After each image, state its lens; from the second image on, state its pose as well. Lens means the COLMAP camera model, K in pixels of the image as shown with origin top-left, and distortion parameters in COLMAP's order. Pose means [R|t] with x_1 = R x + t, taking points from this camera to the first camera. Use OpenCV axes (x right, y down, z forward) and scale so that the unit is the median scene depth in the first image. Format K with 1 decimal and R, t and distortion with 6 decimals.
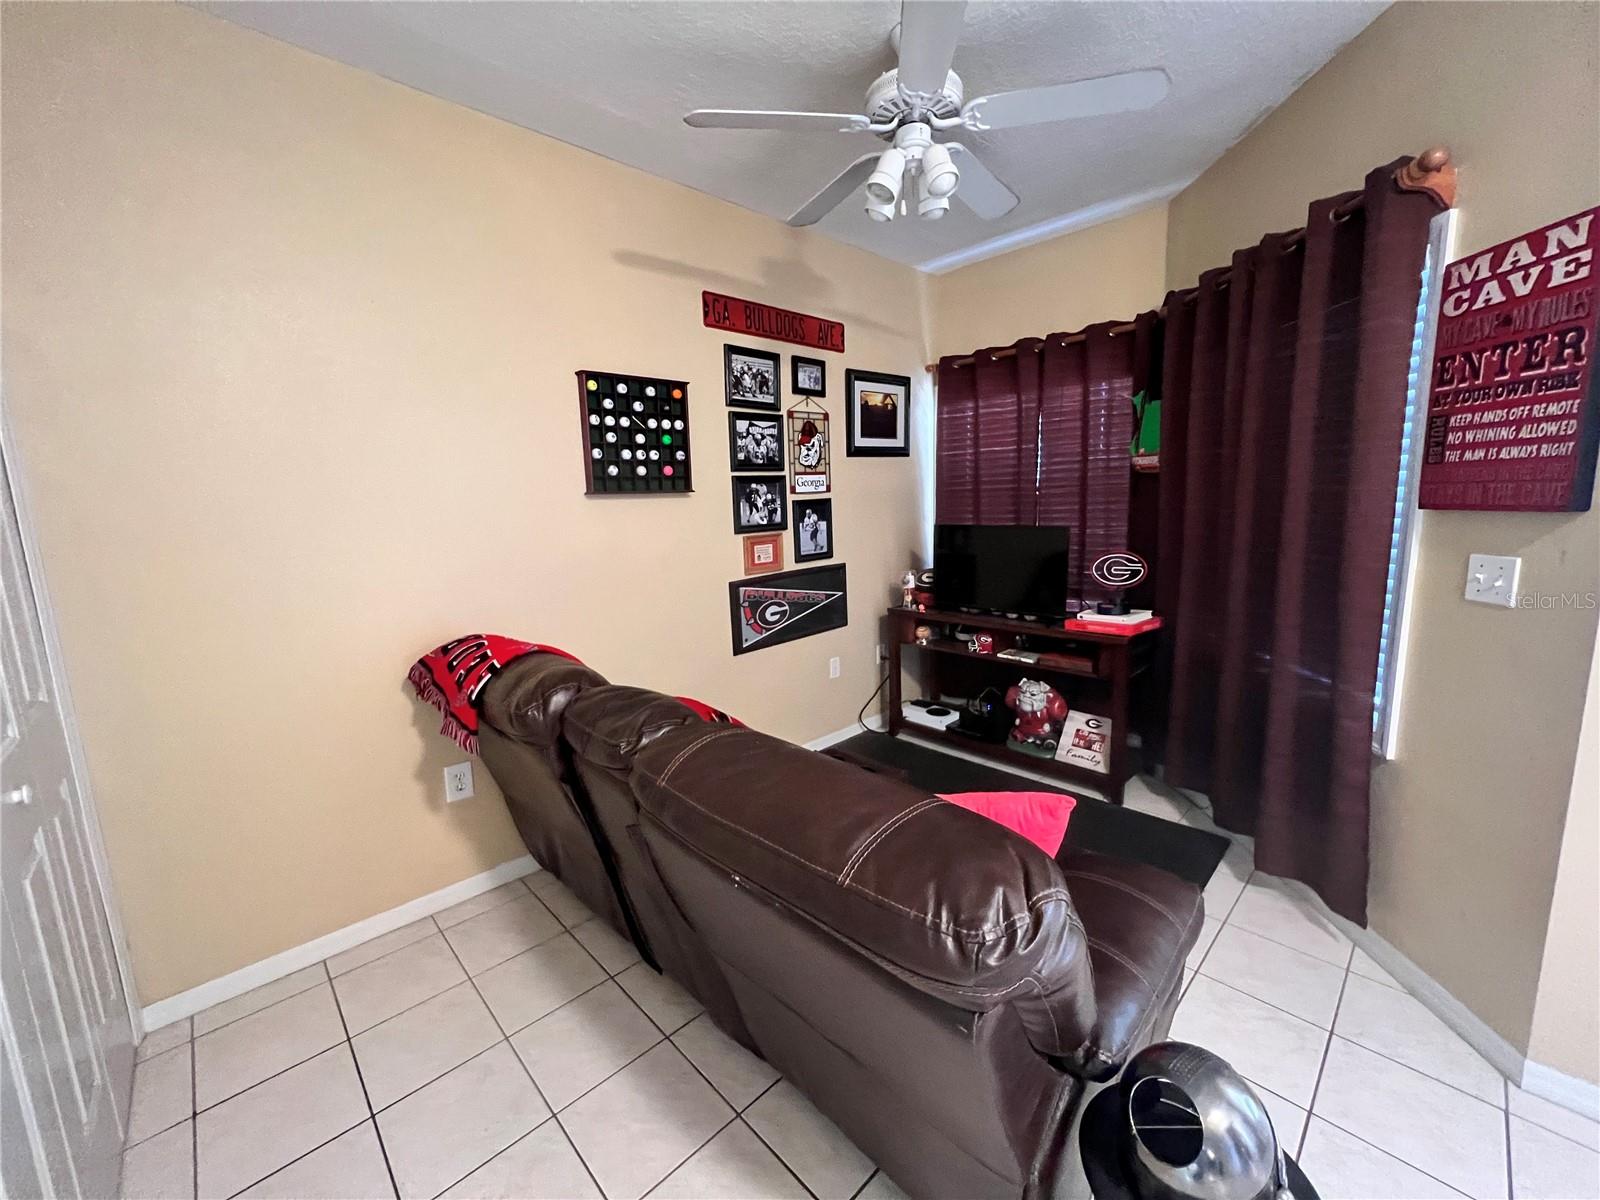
lens RADIAL K [[637.8, 0, 797.4], [0, 637.8, 598.0], [0, 0, 1]] dist [0.001033, 0.000235]
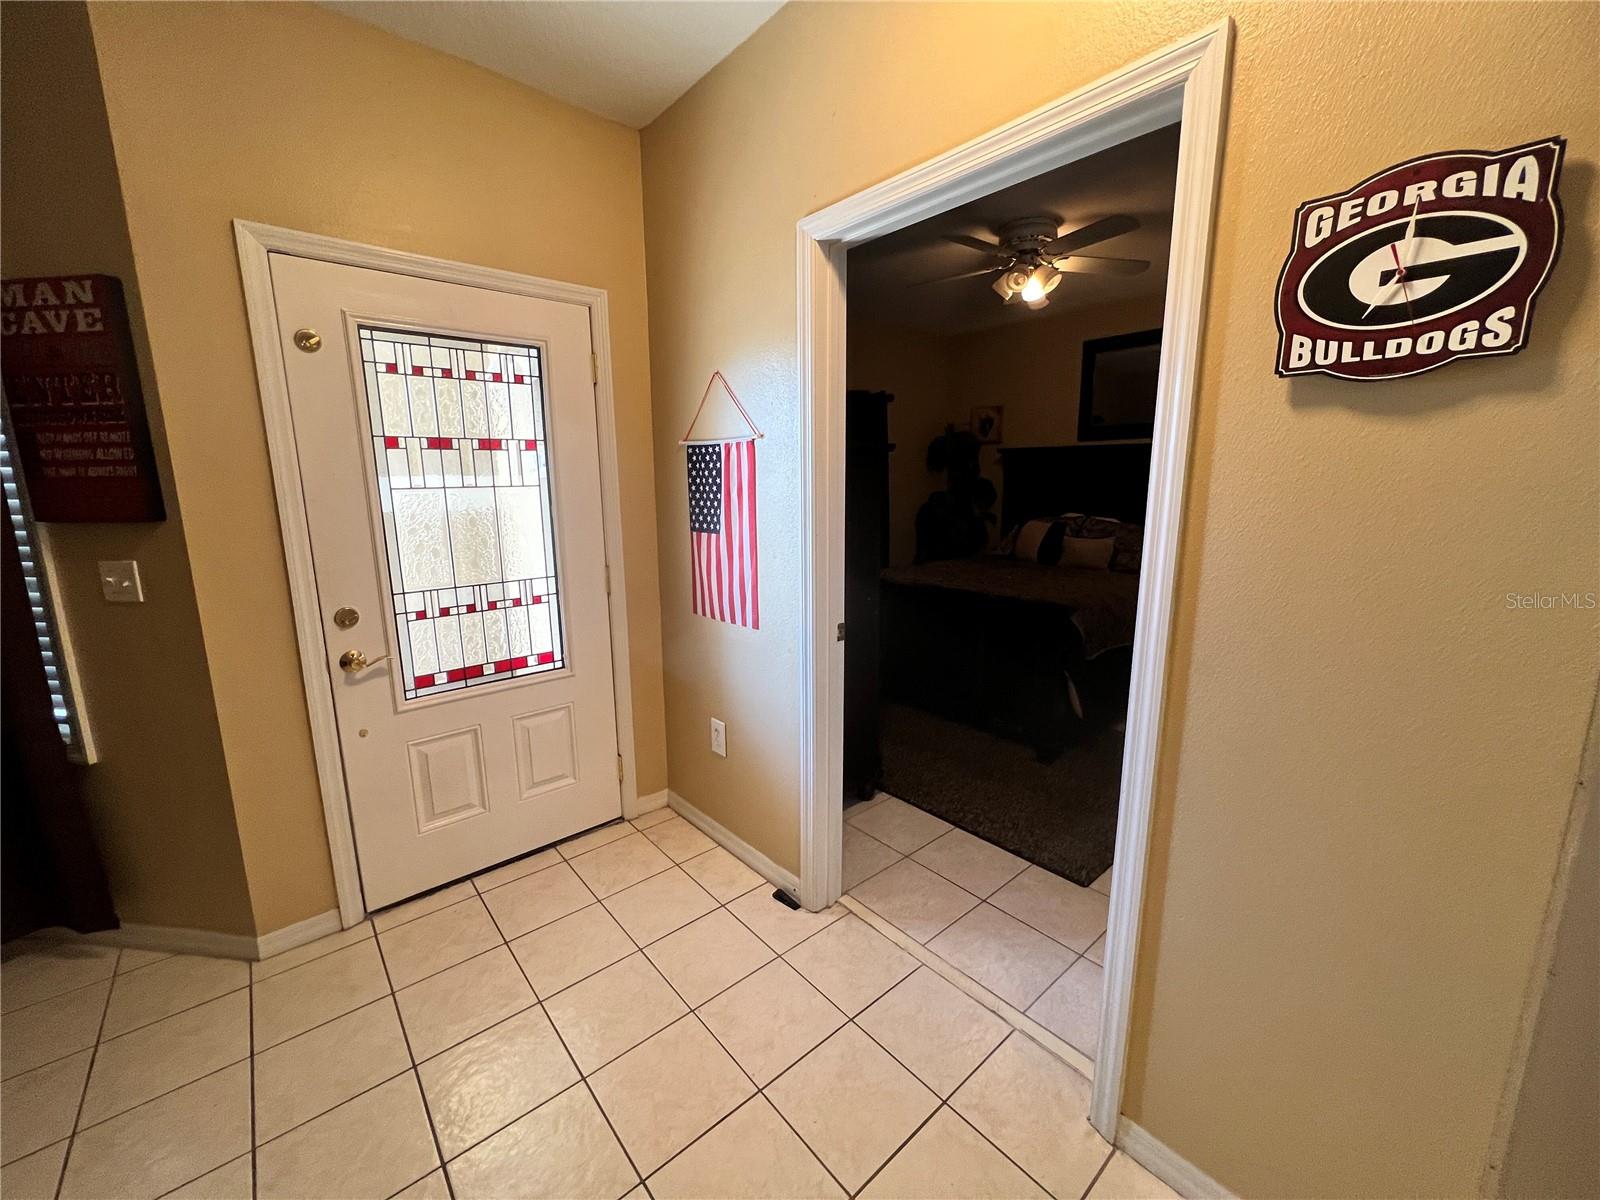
lens RADIAL K [[637.8, 0, 798.9], [0, 637.8, 602.2], [0, 0, 1]] dist [0.001033, 0.000235]
pose [[0.055453, -0.151641, 0.986879, 0.013642], [0.162524, 0.976589, 0.140927, 0.046019], [-0.985145, 0.152576, 0.078800, -0.301059]]
